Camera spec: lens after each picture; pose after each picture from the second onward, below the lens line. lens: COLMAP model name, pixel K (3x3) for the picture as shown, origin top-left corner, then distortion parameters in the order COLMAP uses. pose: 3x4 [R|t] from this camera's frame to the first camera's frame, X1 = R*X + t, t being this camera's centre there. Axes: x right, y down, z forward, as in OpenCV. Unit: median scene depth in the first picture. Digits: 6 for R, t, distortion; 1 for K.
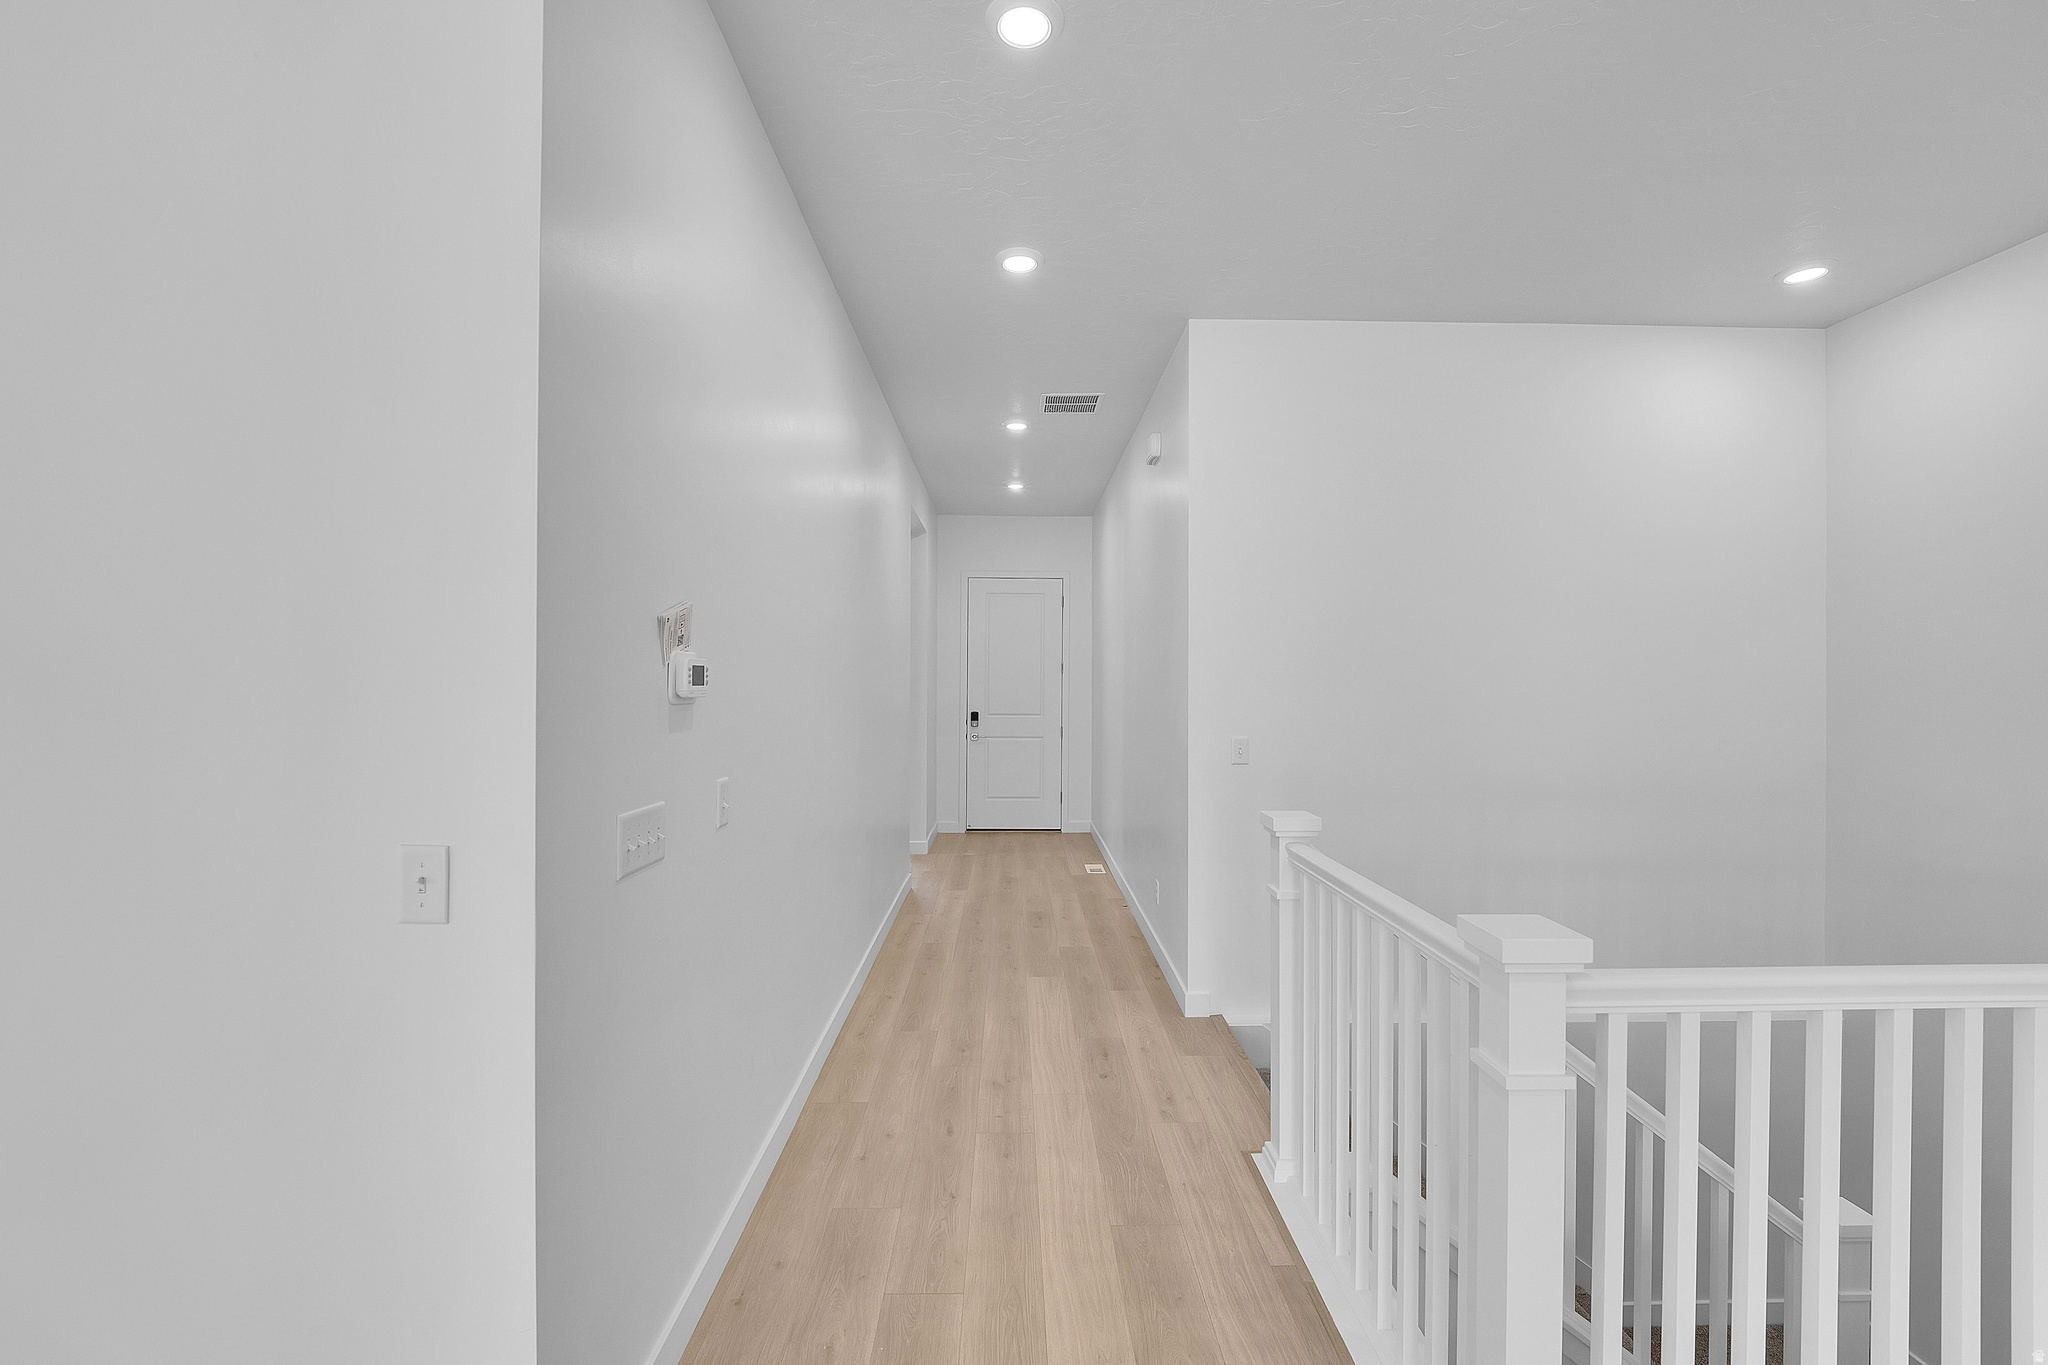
lens RADIAL K [[851.5, 0, 1030.5], [0, 851.5, 684.9], [0, 0, 1]] dist [-0.009212, -0.001165]
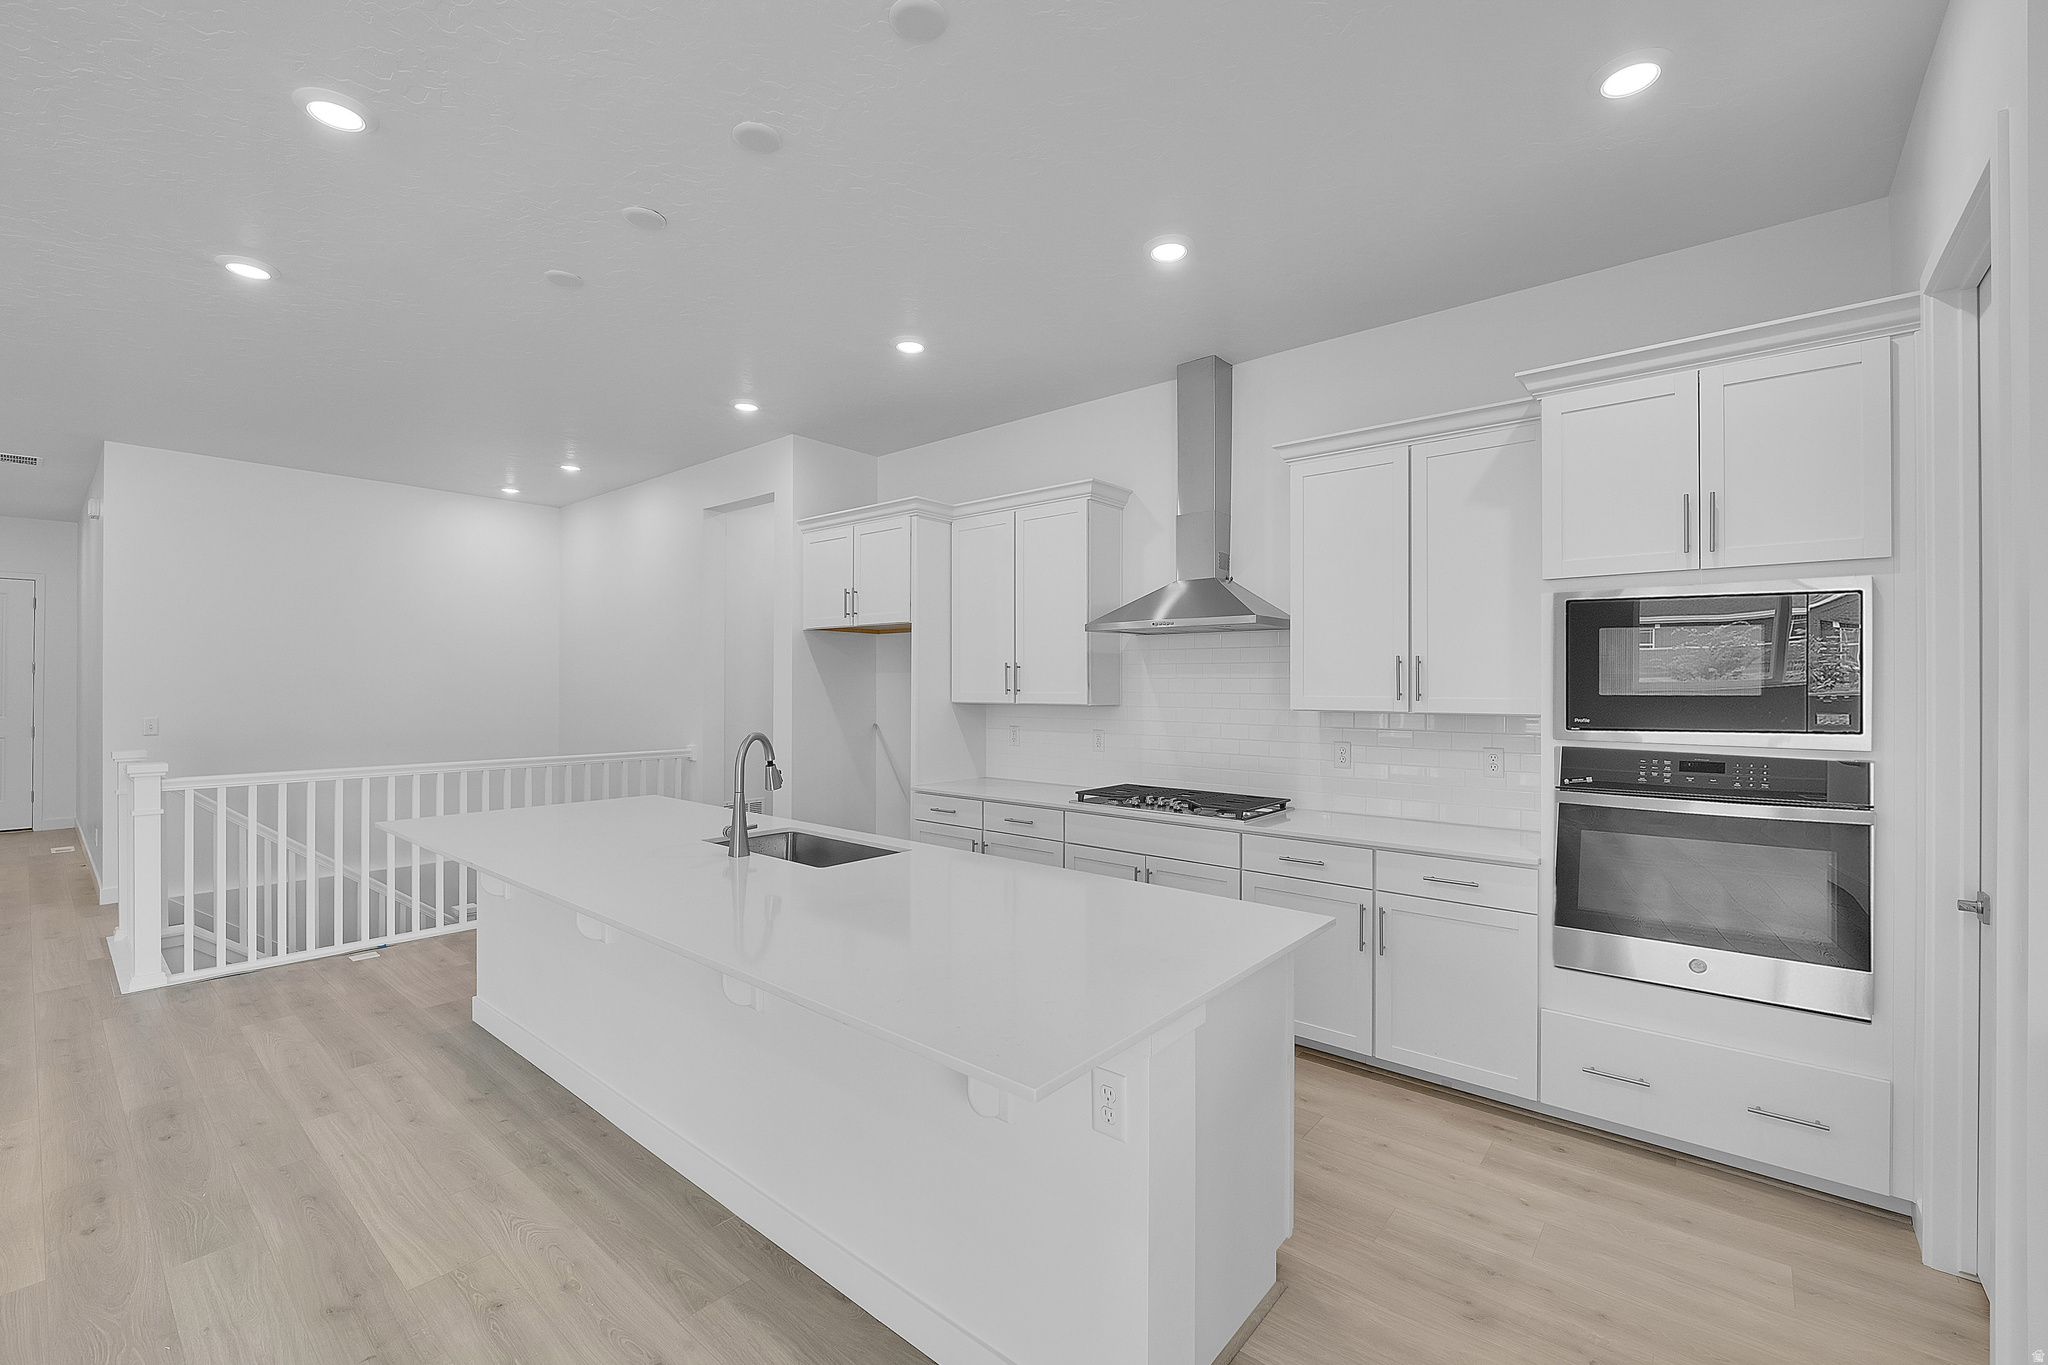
lens RADIAL K [[851.5, 0, 1018.3], [0, 851.5, 687.0], [0, 0, 1]] dist [-0.009212, -0.001165]
pose [[0.660350, -0.000061, 0.750958, 0.104128], [0.000441, 1.000000, -0.000306, 0.005608], [-0.750958, 0.000533, 0.660350, -0.890544]]
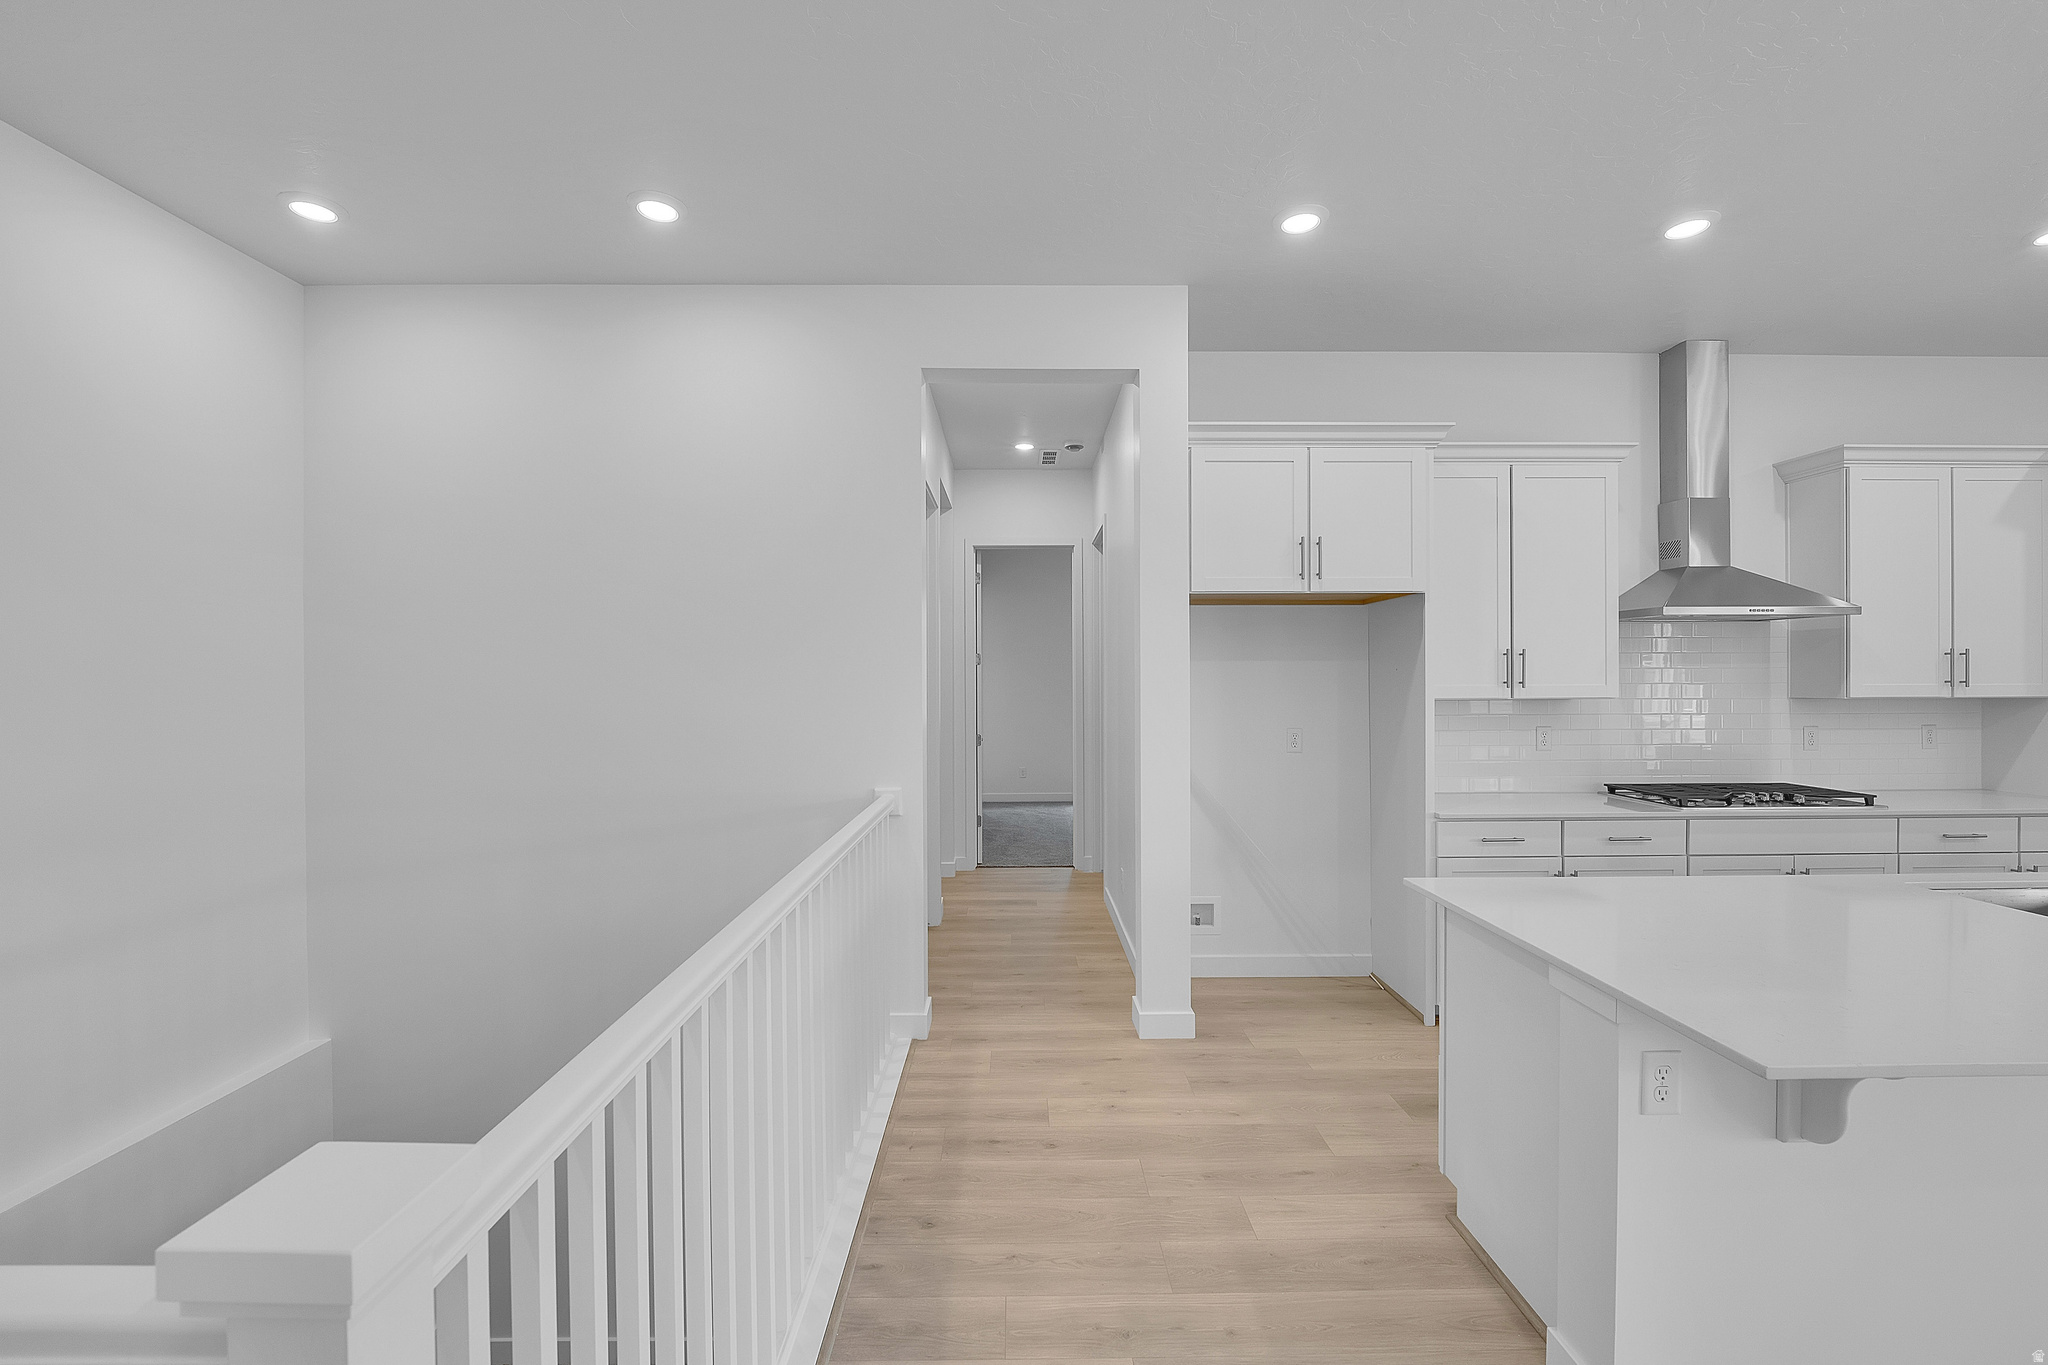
lens RADIAL K [[851.5, 0, 1026.2], [0, 851.5, 680.8], [0, 0, 1]] dist [-0.009212, -0.001165]
pose [[0.013011, -0.007925, 0.999884, 0.029198], [0.006387, 0.999949, 0.007842, -0.000884], [-0.999895, 0.006284, 0.013061, 0.162100]]
